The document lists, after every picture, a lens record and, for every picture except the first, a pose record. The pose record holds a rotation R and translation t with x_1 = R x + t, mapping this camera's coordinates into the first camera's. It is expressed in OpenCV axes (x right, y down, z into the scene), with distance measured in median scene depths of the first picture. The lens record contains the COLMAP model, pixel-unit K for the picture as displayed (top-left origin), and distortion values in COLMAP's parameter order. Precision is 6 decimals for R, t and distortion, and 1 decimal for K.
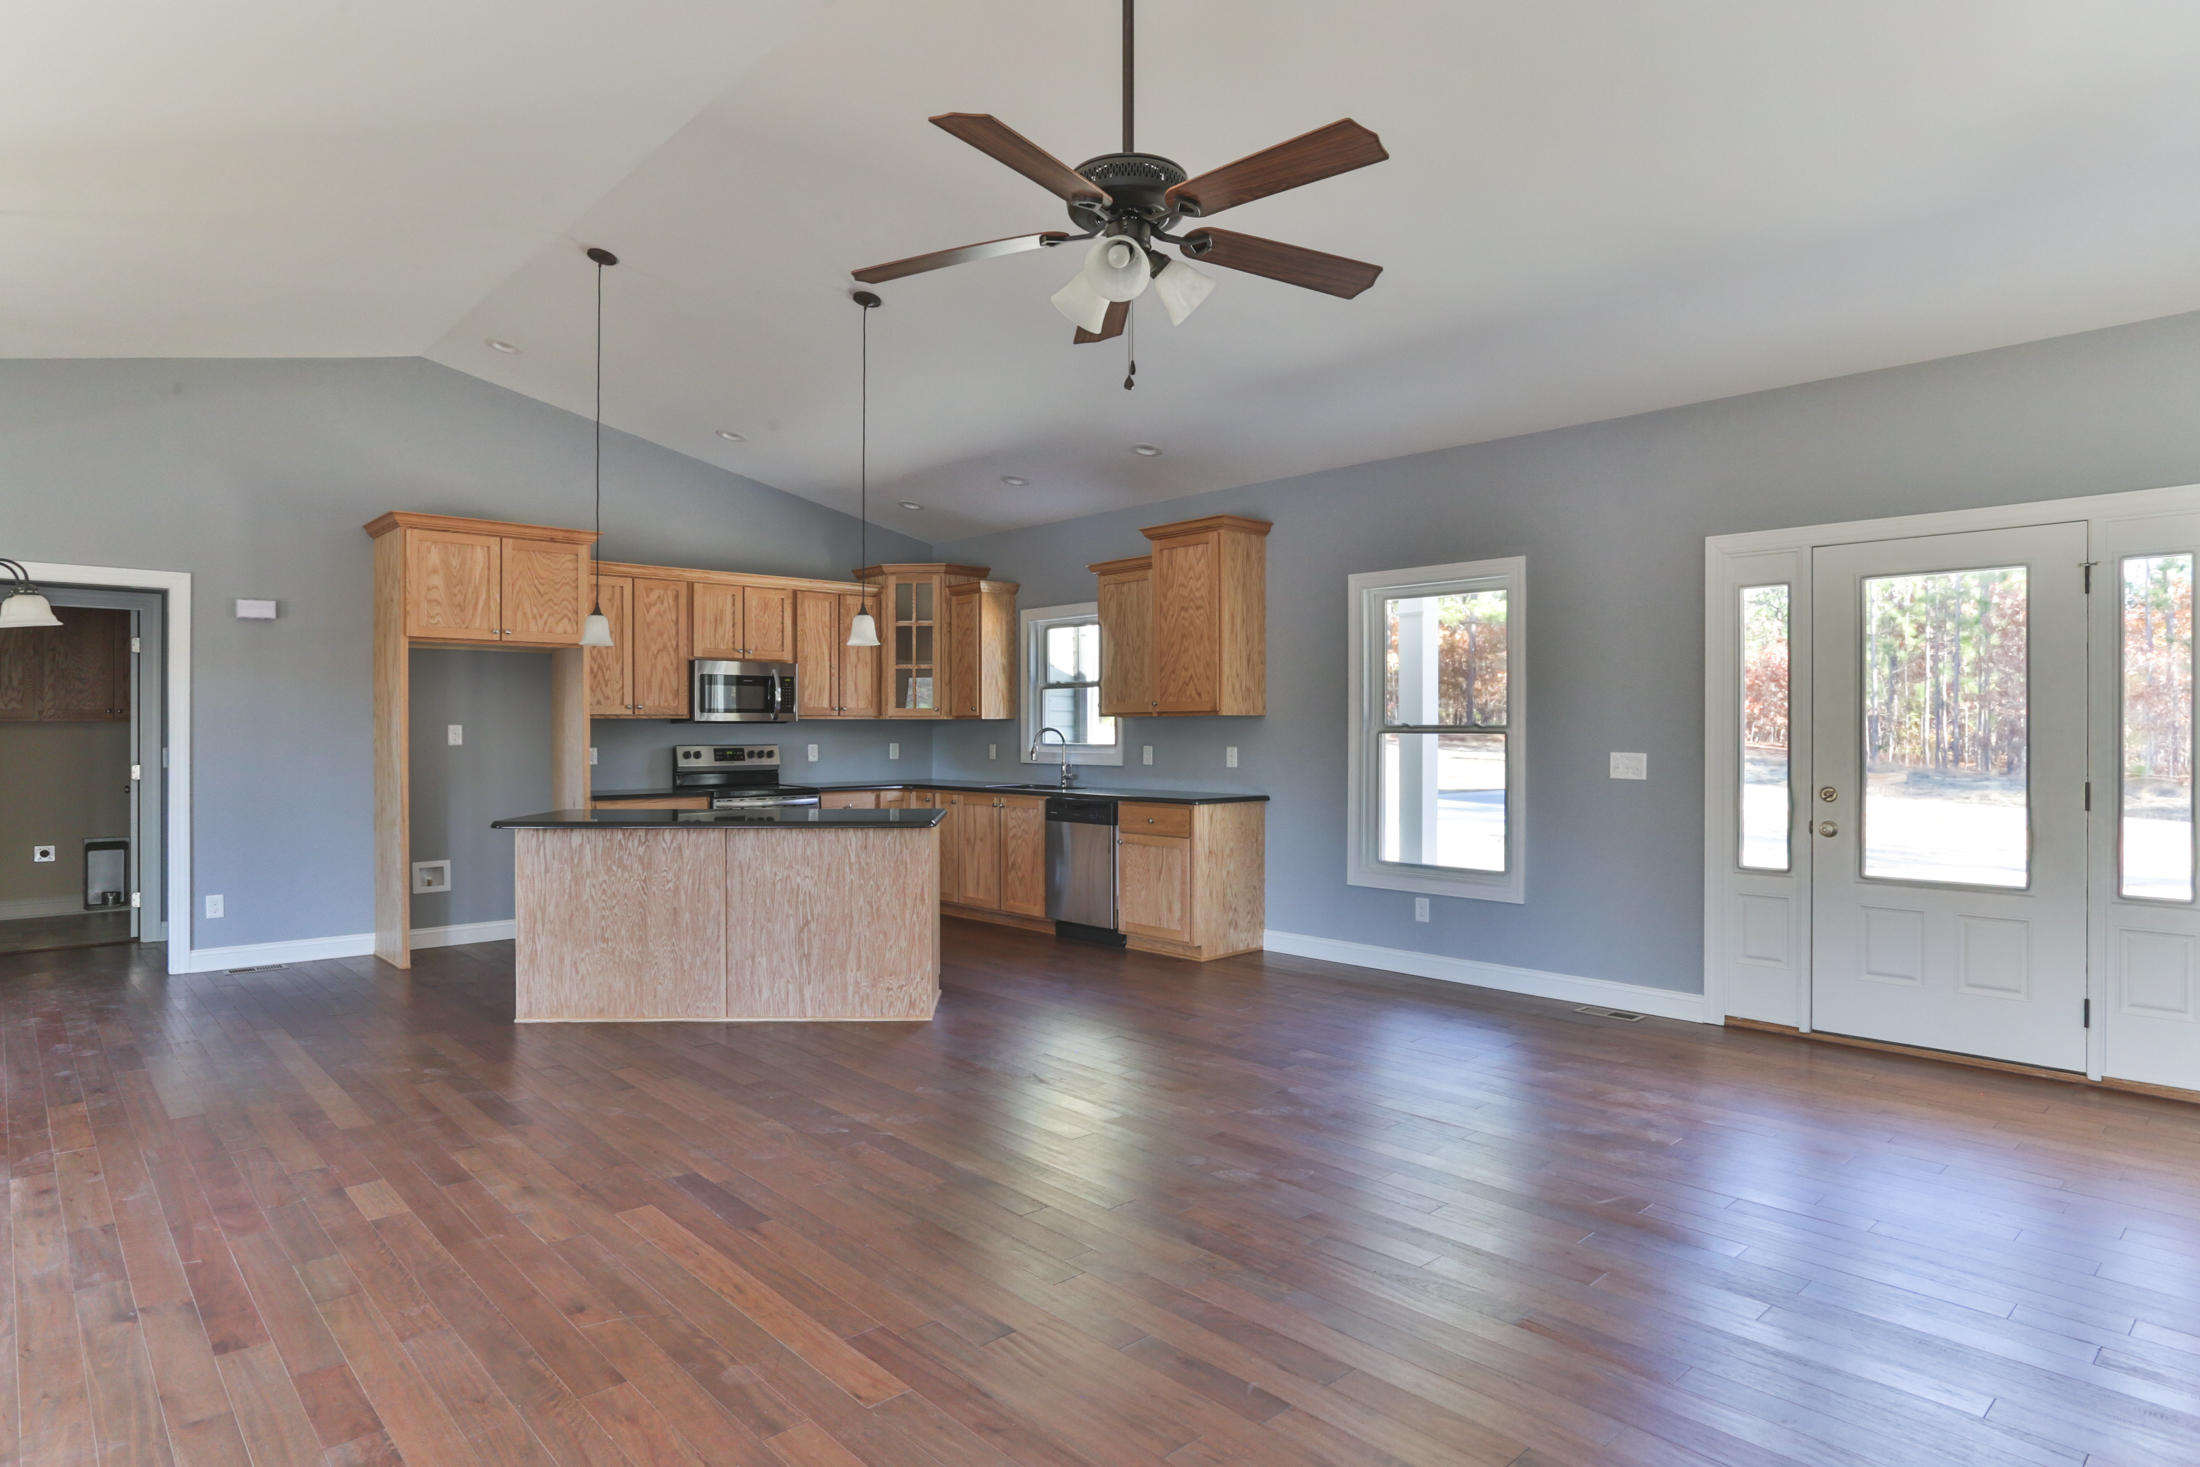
lens RADIAL K [[1241.7, 0, 1093.3], [0, 1241.7, 728.9], [0, 0, 1]] dist [-0.031287, 0.010045]
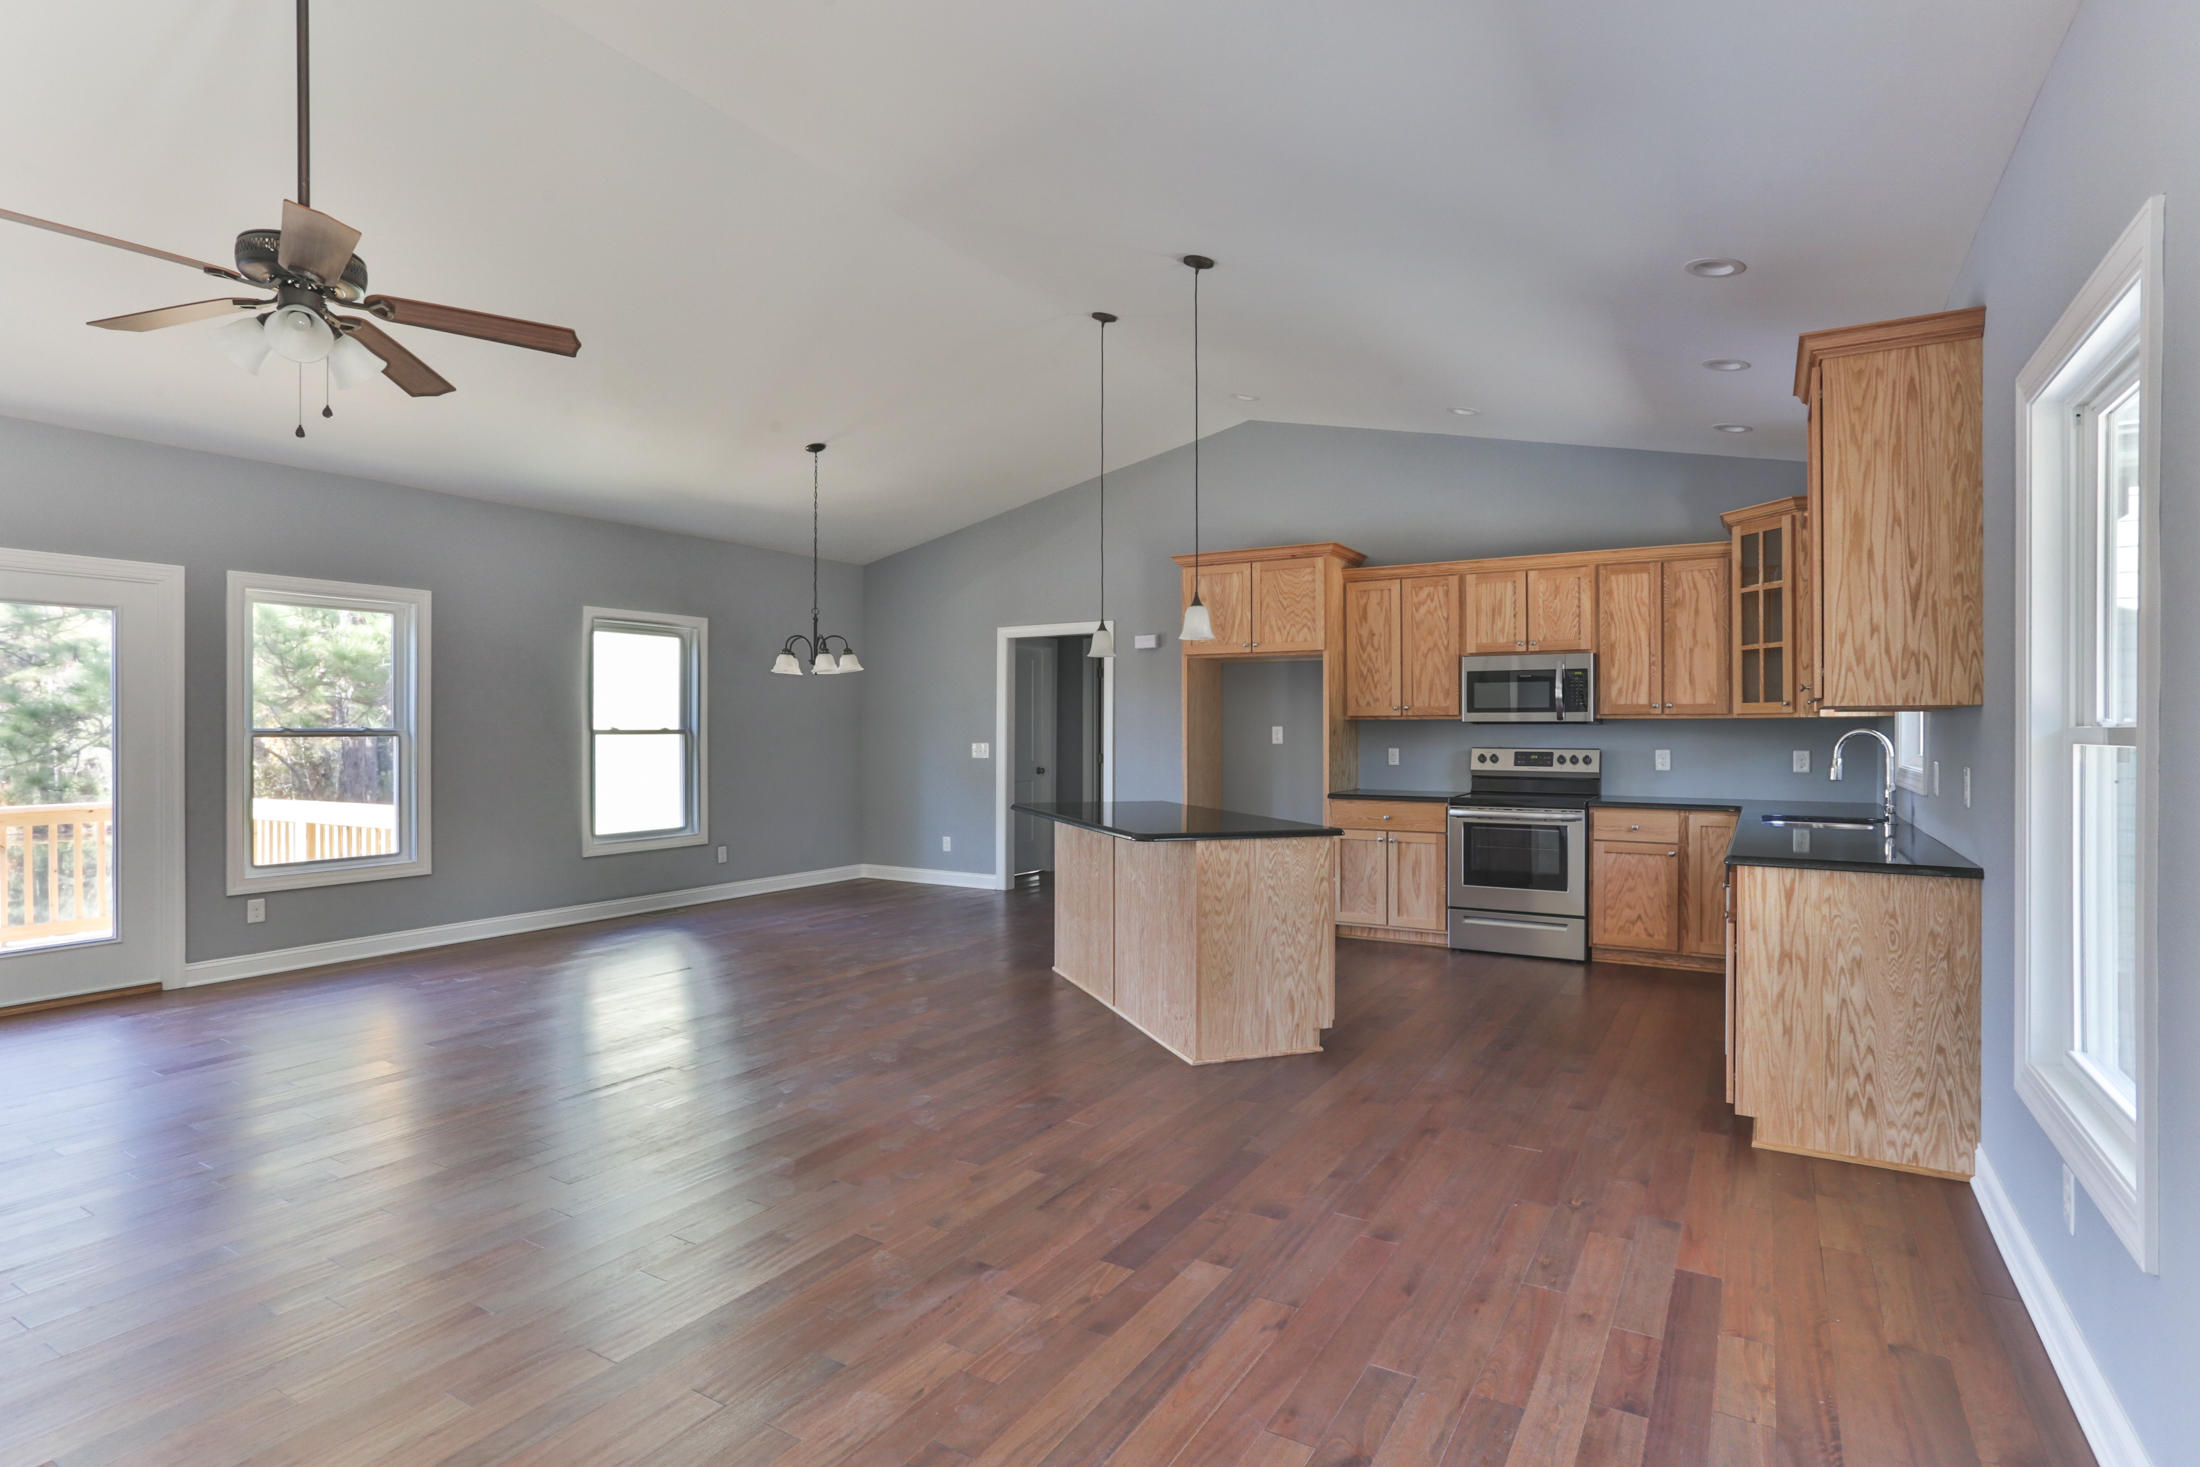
lens RADIAL K [[1132.8, 0, 1078.3], [0, 1132.8, 724.4], [0, 0, 1]] dist [-0.043053, 0.029729]
pose [[0.275082, -0.002724, -0.961417, 0.468492], [-0.001251, 0.999994, -0.003191, -0.001626], [0.961420, 0.002080, 0.275077, 0.541200]]
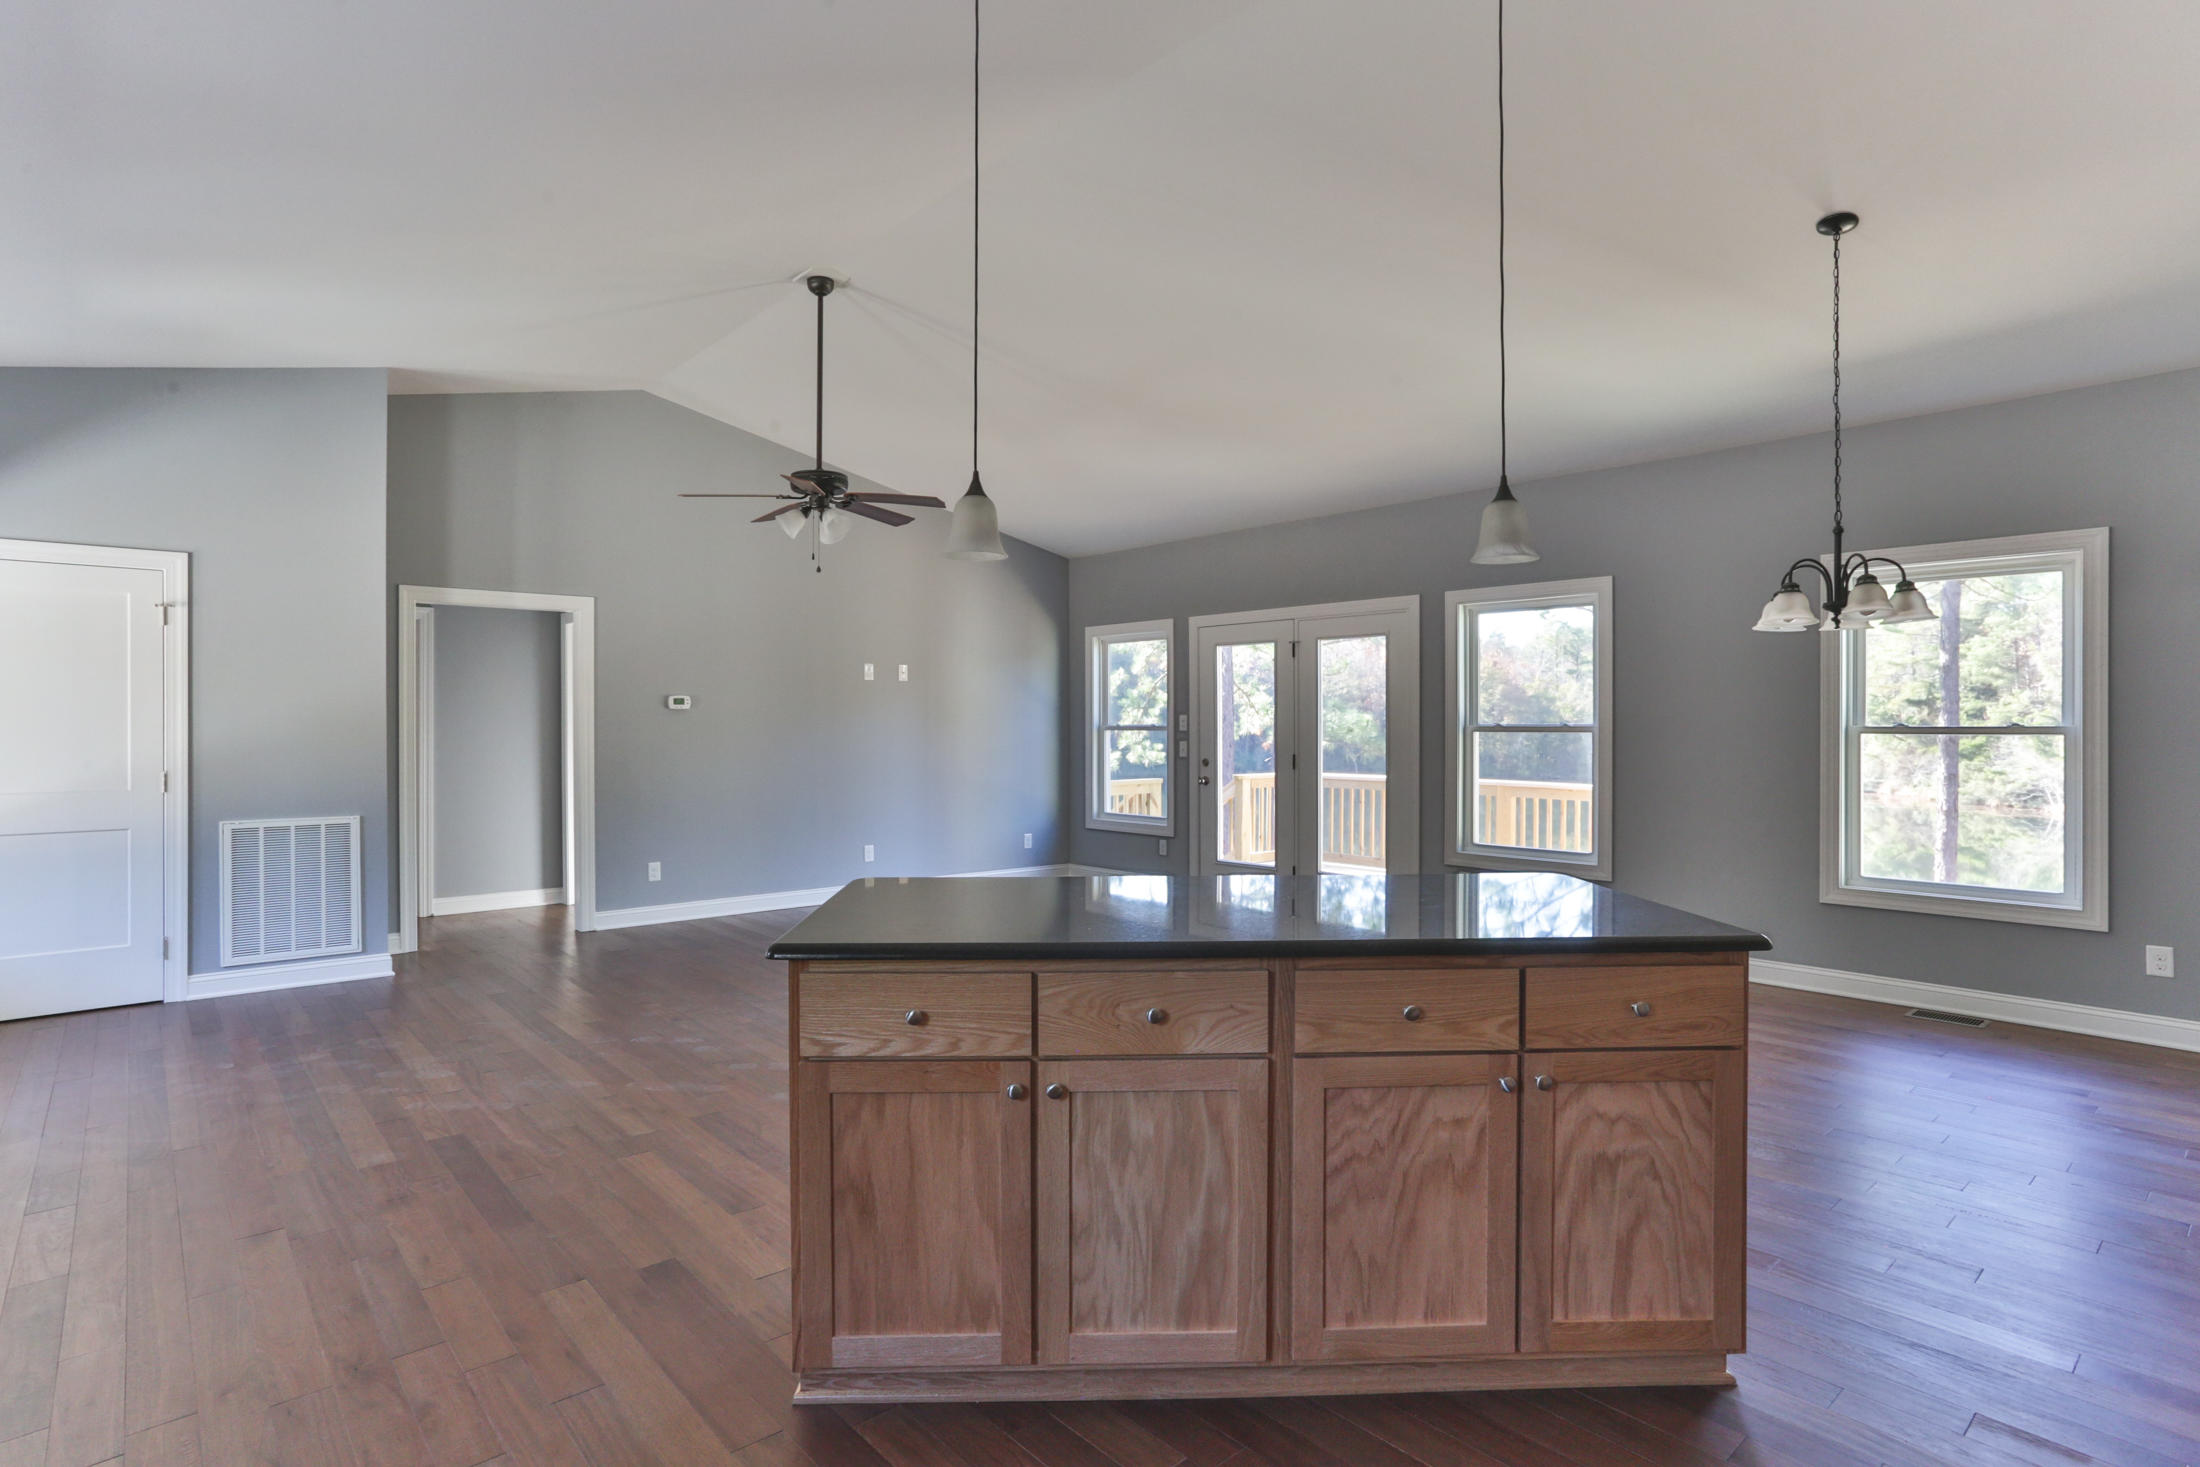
lens RADIAL K [[1132.8, 0, 1115.4], [0, 1132.8, 736.8], [0, 0, 1]] dist [-0.043053, 0.029729]
pose [[-0.999841, 0.001518, 0.017782, -0.212229], [0.001676, 0.999960, 0.008835, 0.001076], [-0.017768, 0.008863, -0.999803, 1.154075]]
